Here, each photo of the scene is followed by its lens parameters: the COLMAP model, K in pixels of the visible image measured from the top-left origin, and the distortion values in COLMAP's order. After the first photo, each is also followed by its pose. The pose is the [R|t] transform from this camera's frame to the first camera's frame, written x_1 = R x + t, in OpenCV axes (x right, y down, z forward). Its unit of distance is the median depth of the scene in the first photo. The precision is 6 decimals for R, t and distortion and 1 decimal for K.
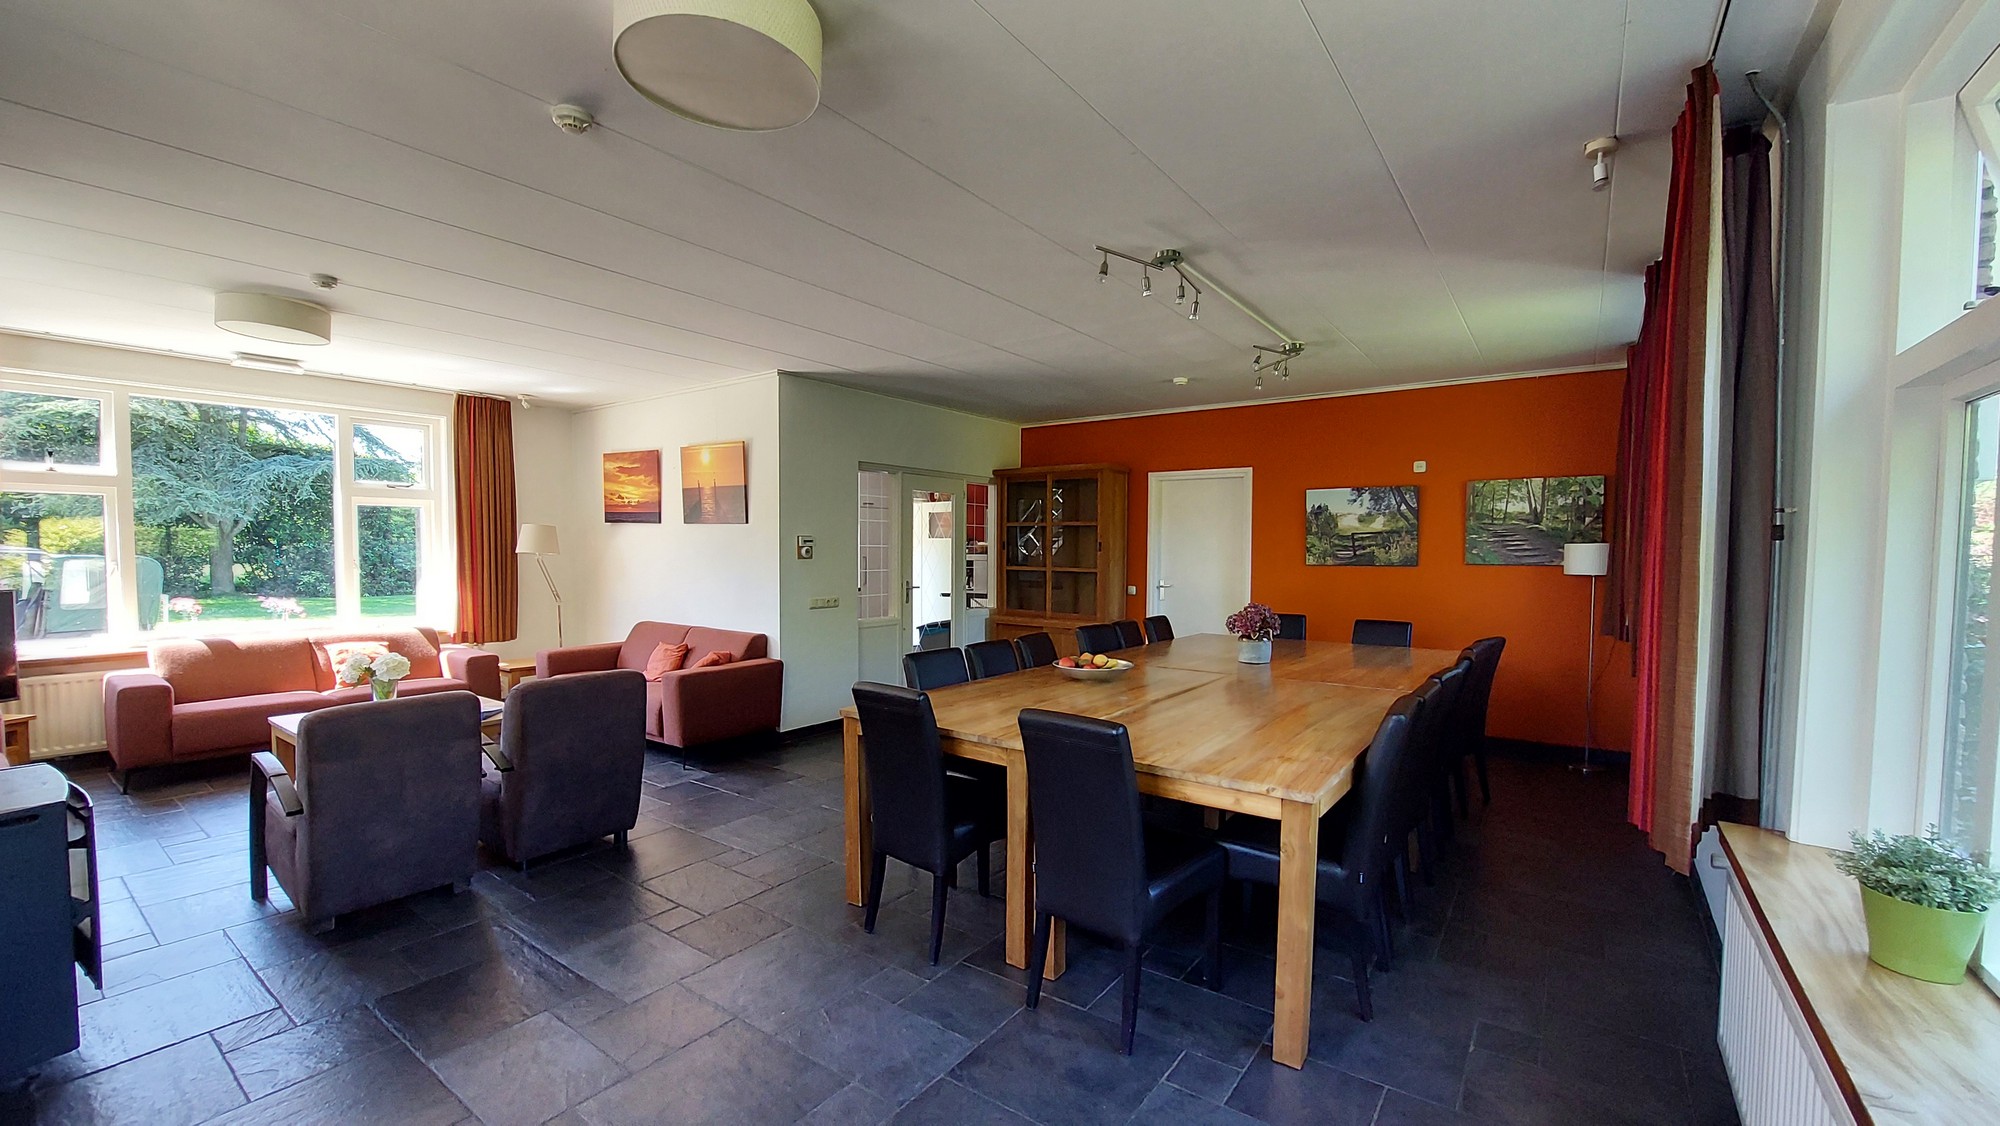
lens RADIAL K [[795.4, 0, 997.4], [0, 795.4, 572.1], [0, 0, 1]] dist [0.000068, 0.000003]
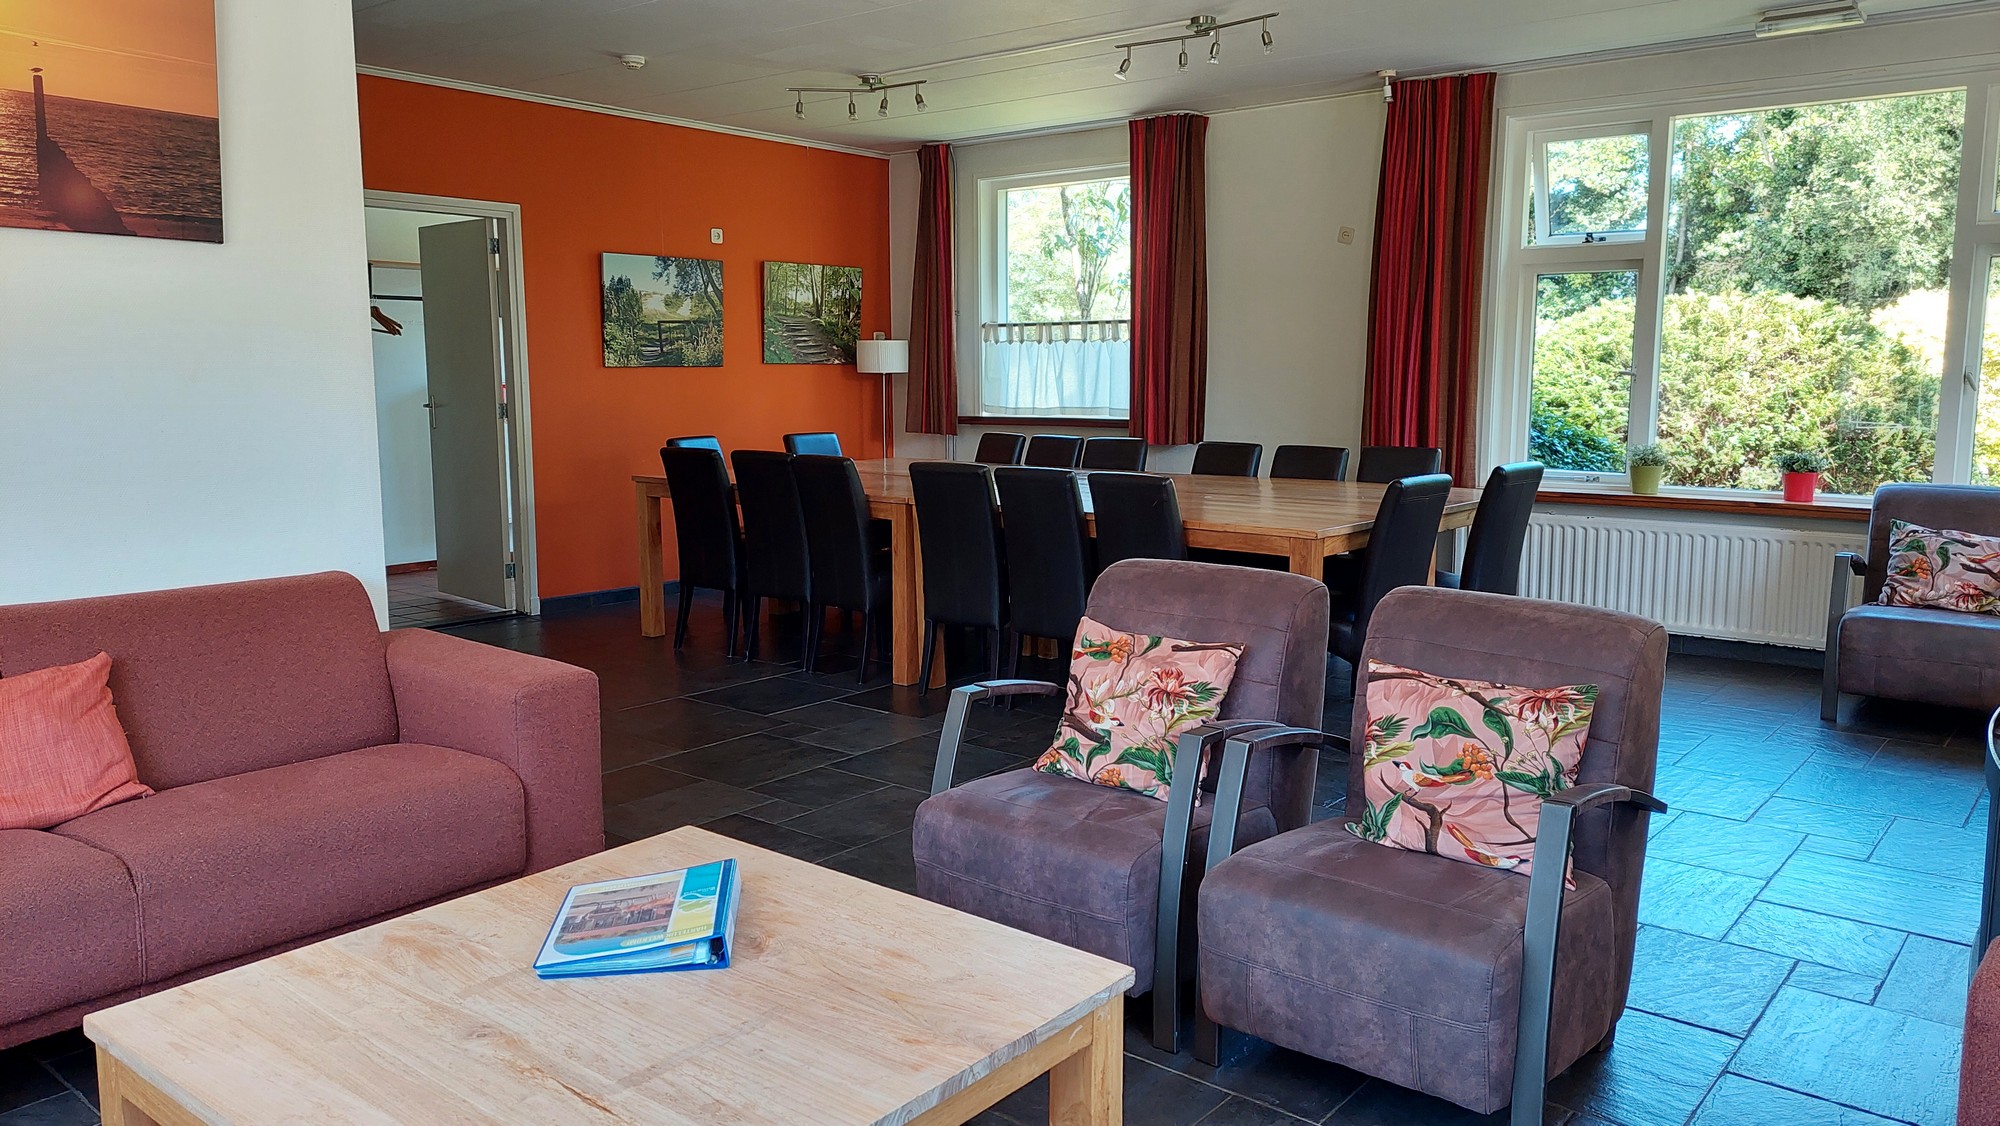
lens RADIAL K [[1439.9, 0, 999.5], [0, 1439.9, 559.1], [0, 0, 1]] dist [0.002464, 0.001009]
pose [[0.052994, -0.137505, 0.989082, -0.858698], [0.025775, 0.990332, 0.136298, -0.006023], [-0.998262, 0.018270, 0.056026, 0.641312]]
